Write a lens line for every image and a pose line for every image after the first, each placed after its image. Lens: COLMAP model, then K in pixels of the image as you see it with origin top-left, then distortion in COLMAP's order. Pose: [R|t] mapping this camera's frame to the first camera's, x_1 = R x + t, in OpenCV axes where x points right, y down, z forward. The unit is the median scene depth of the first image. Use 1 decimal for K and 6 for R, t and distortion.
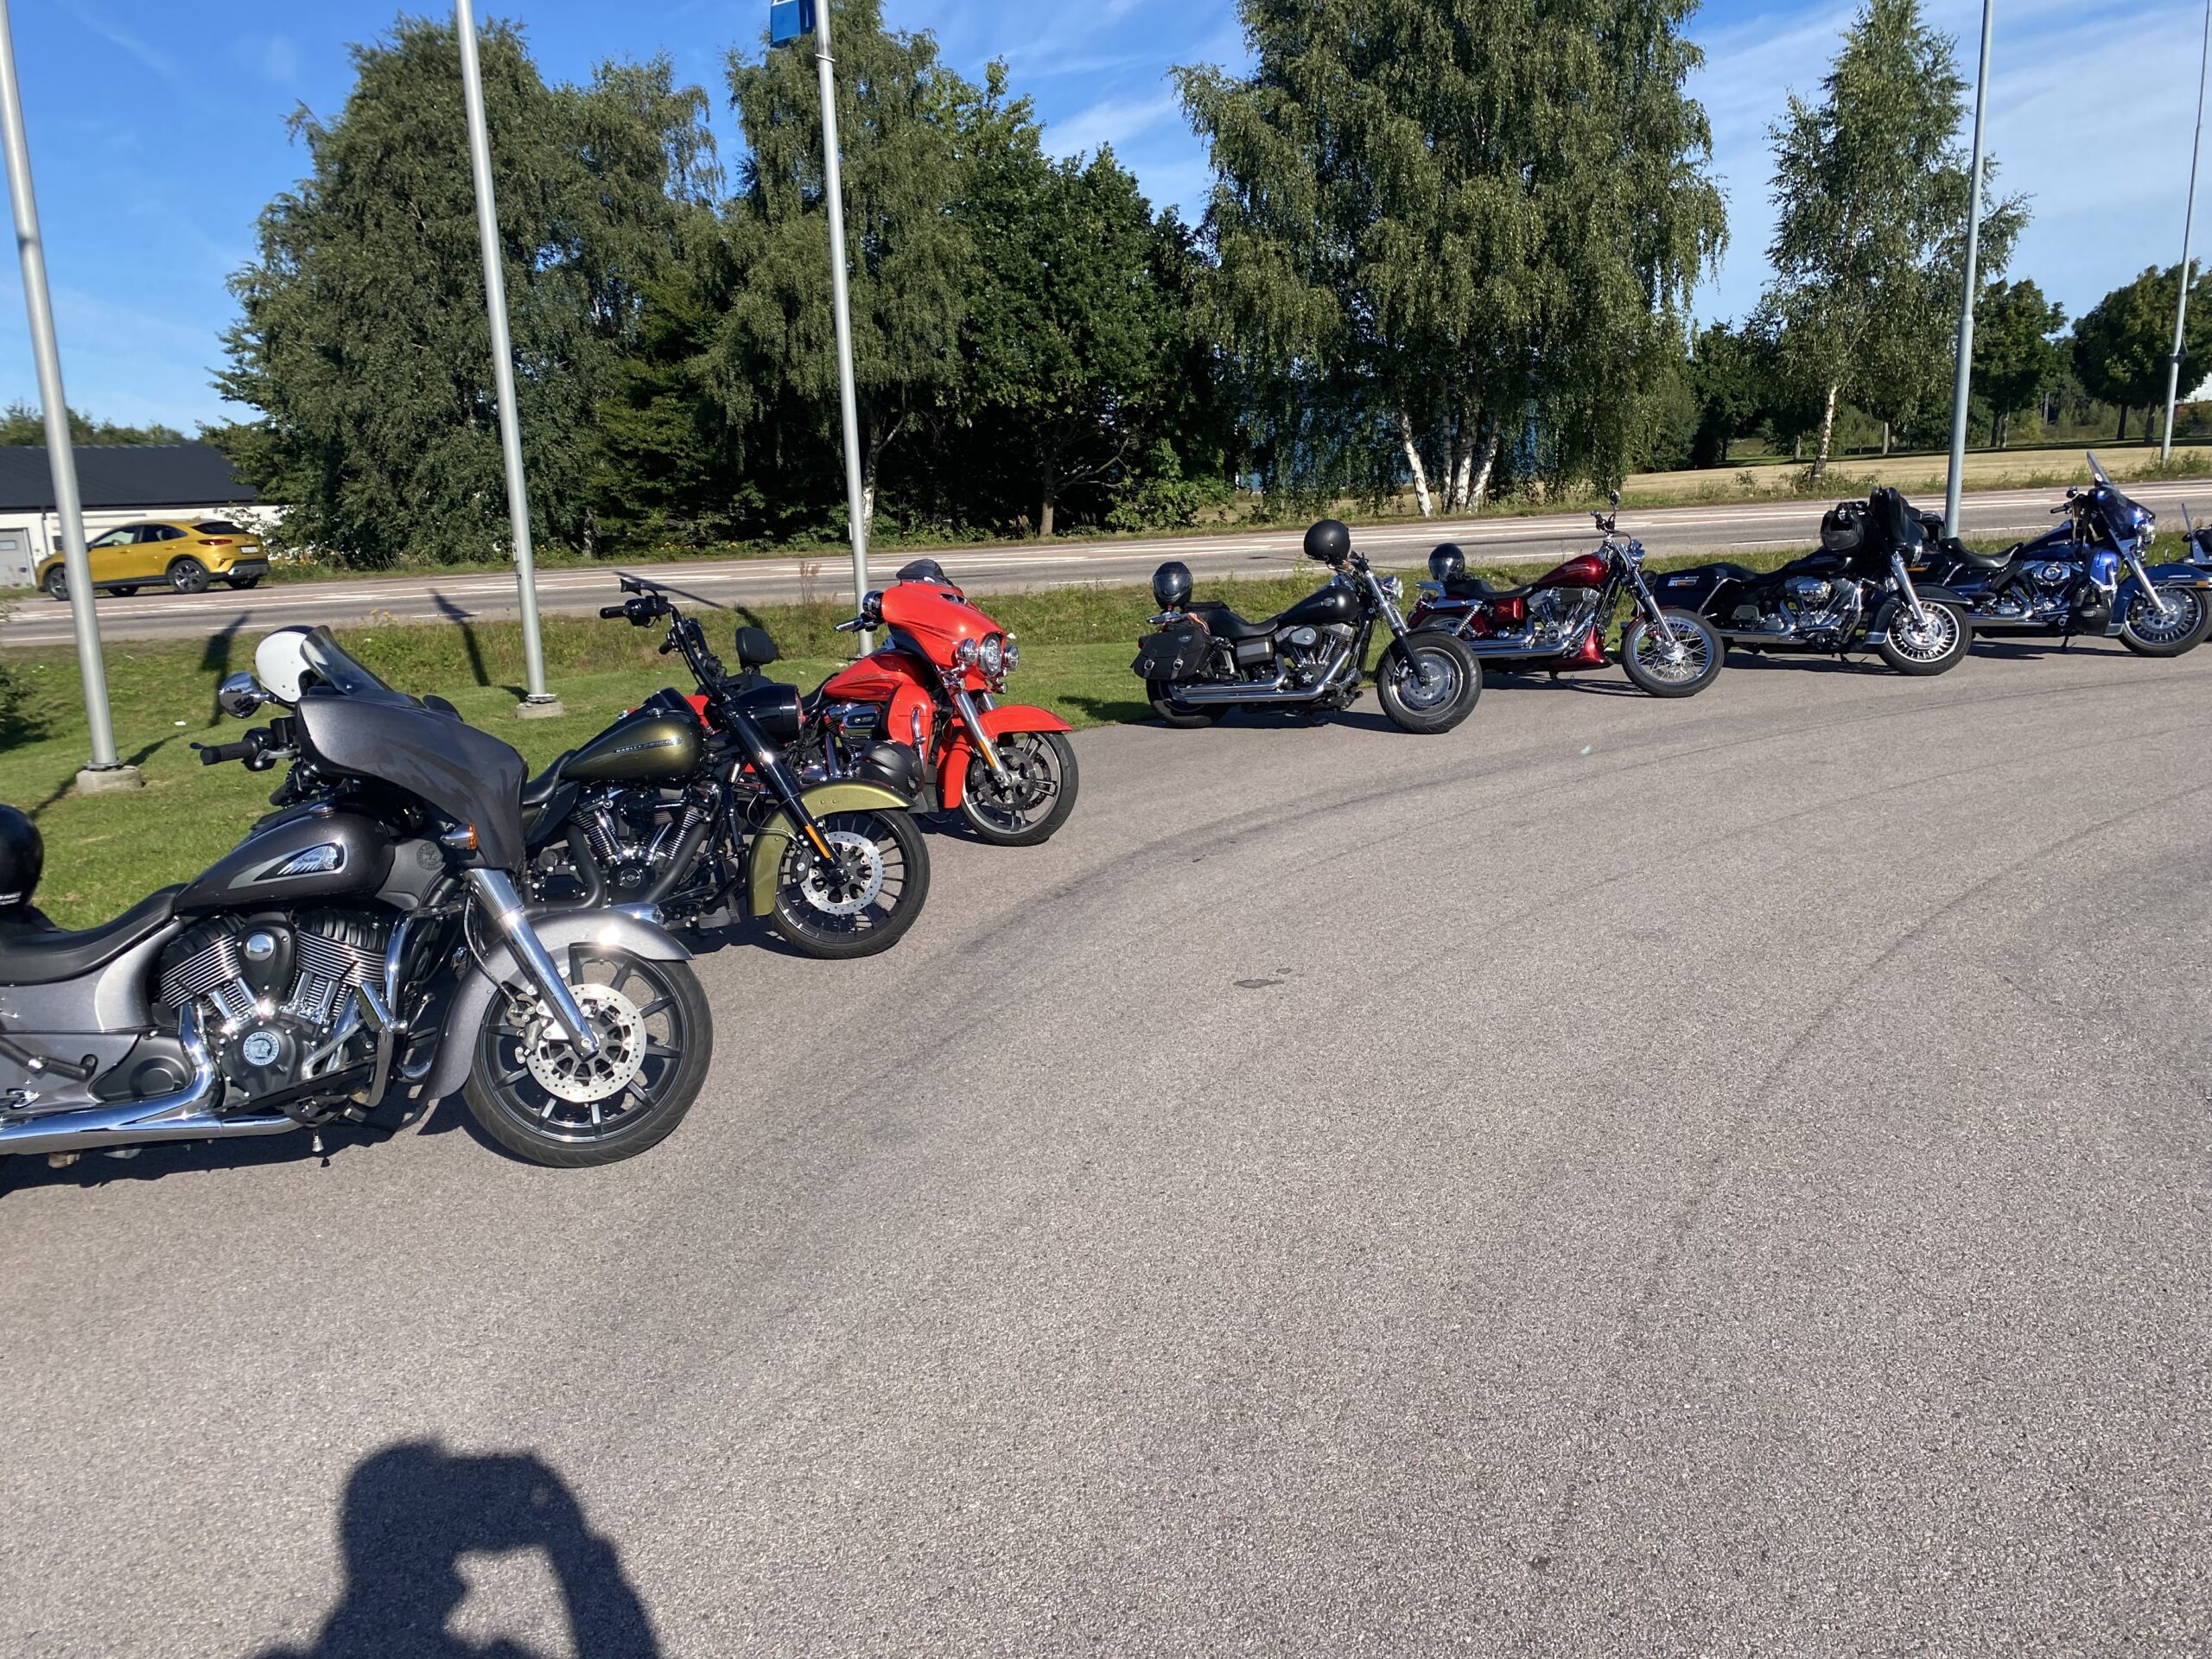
lens RADIAL K [[1777.0, 0, 1106.0], [0, 1777.0, 829.5], [0, 0, 1]] dist [0.005592, 0.005883]
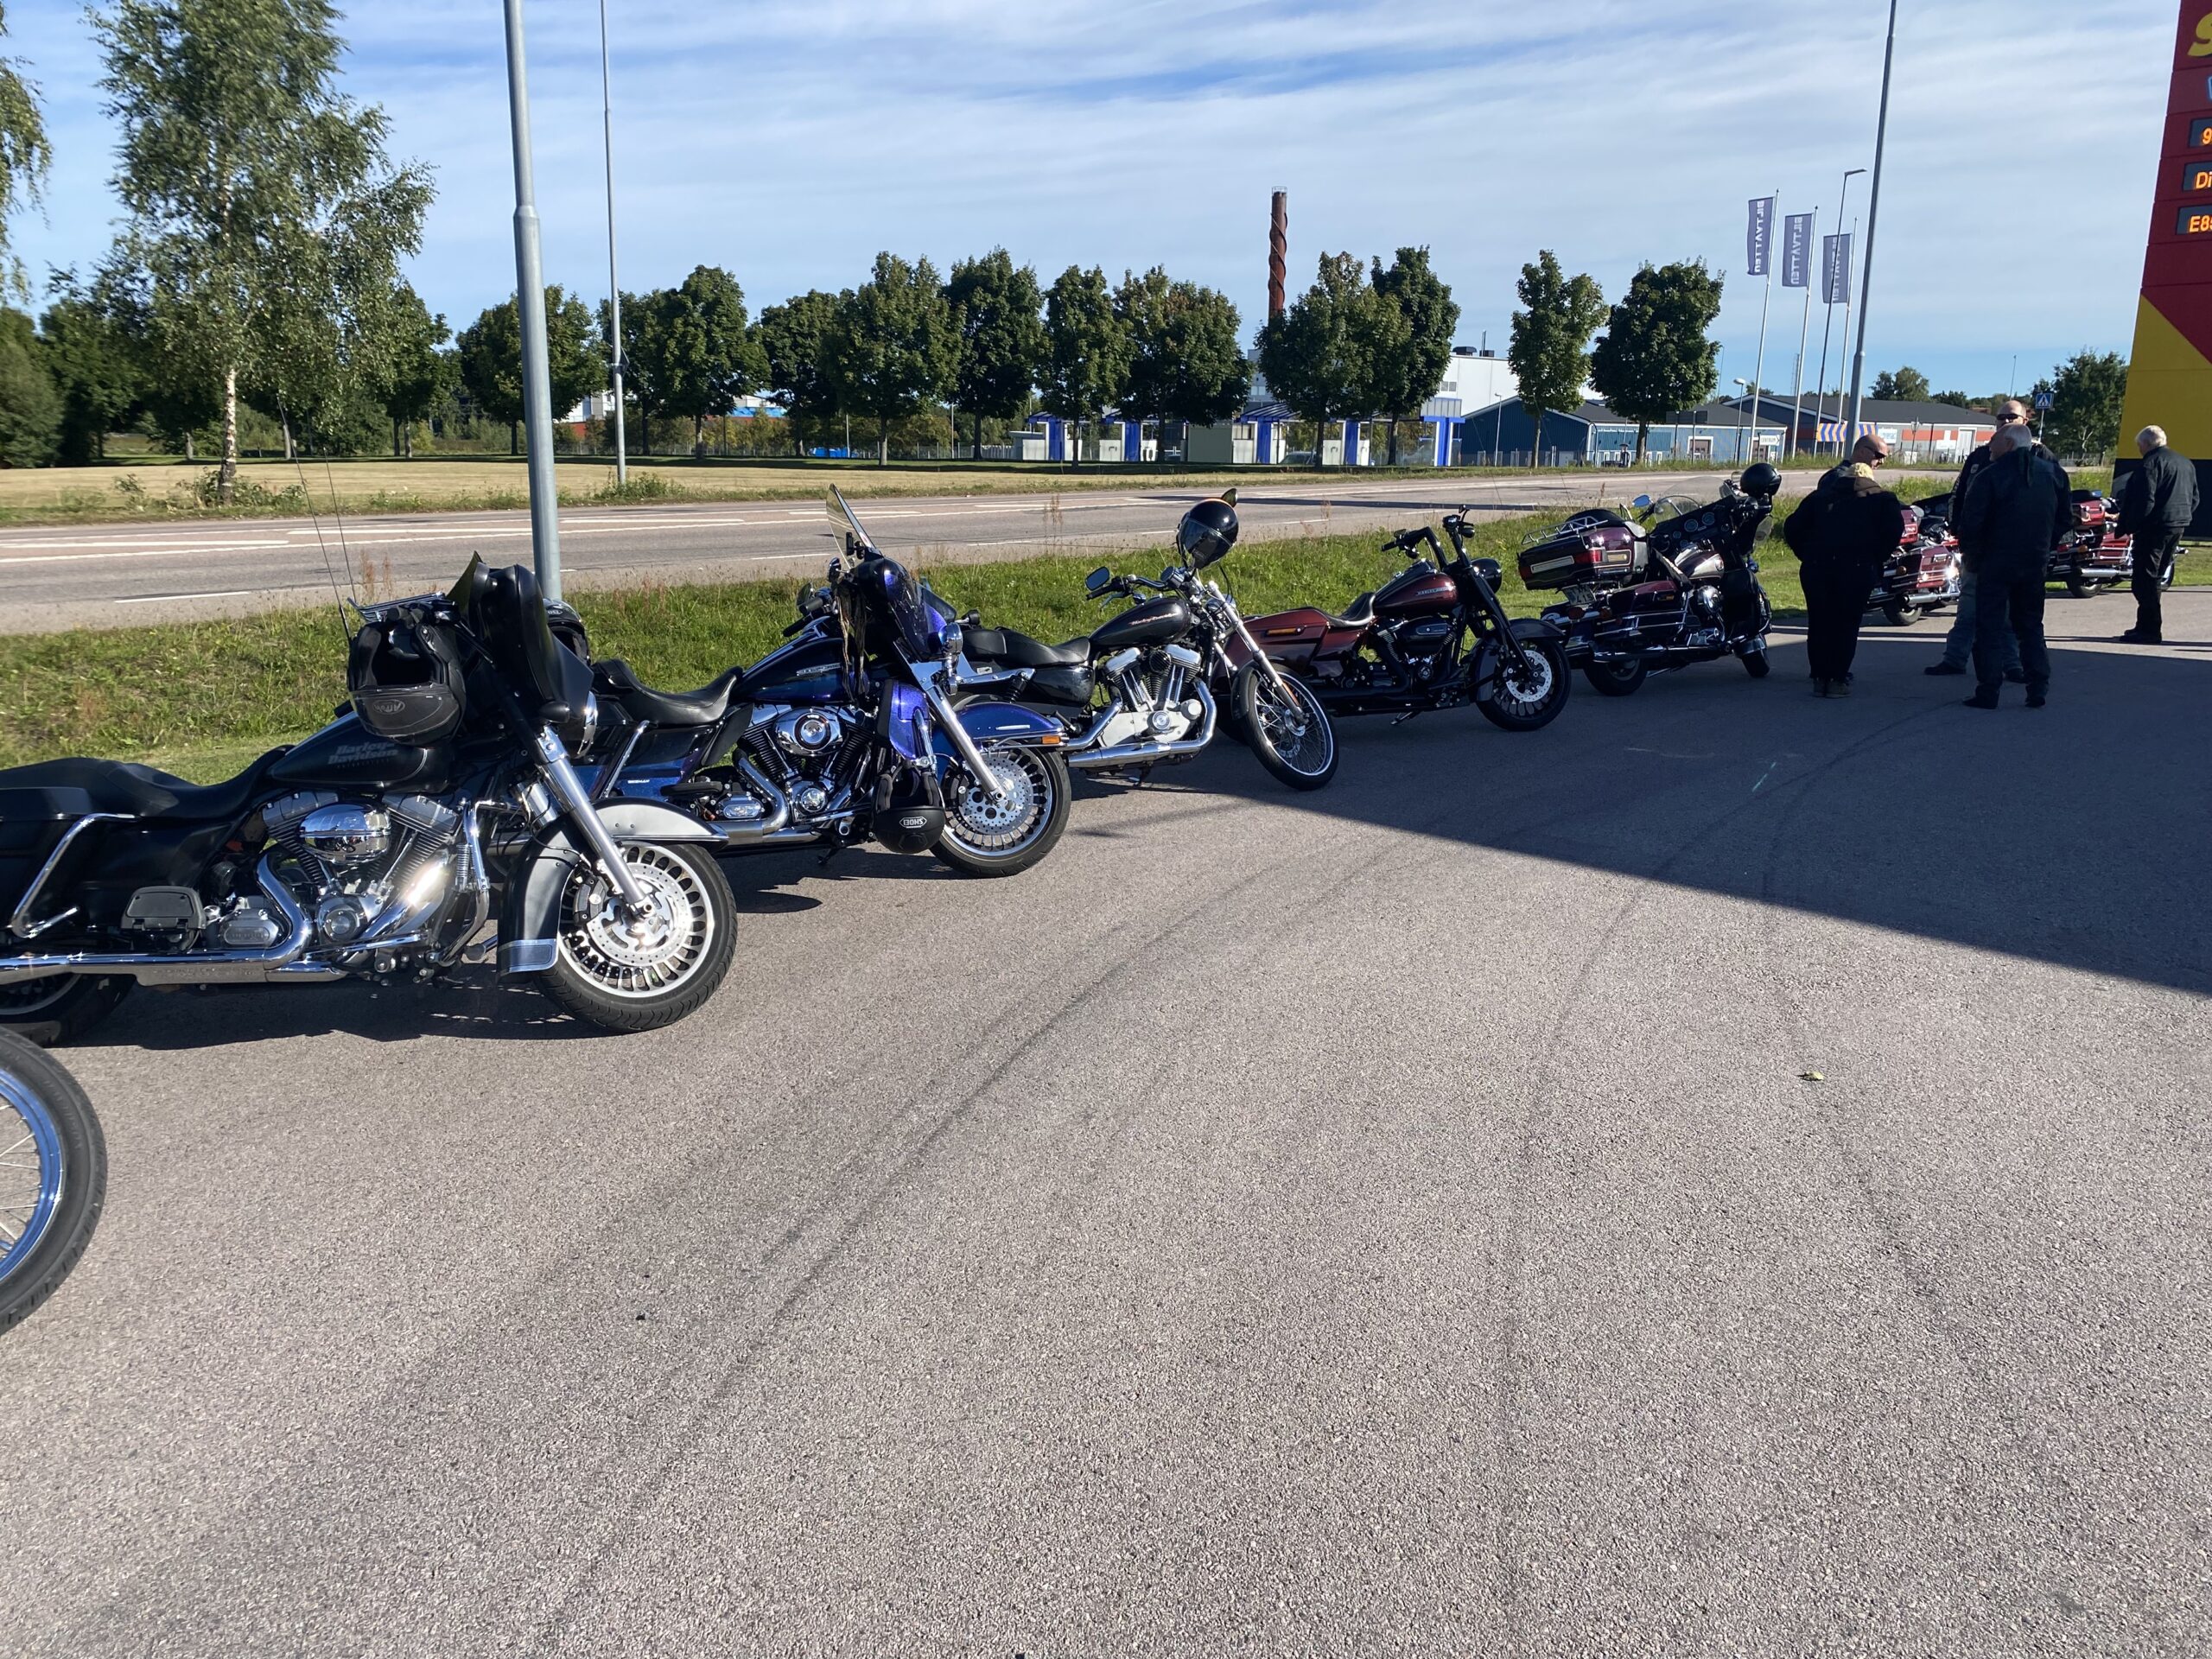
lens RADIAL K [[1839.5, 0, 1096.7], [0, 1839.5, 870.8], [0, 0, 1]] dist [0.093159, -0.067618]
pose [[0.693177, -0.121812, 0.710400, 0.058733], [0.115431, 0.991655, 0.057407, -0.034033], [-0.711464, 0.042209, 0.701453, 0.158410]]
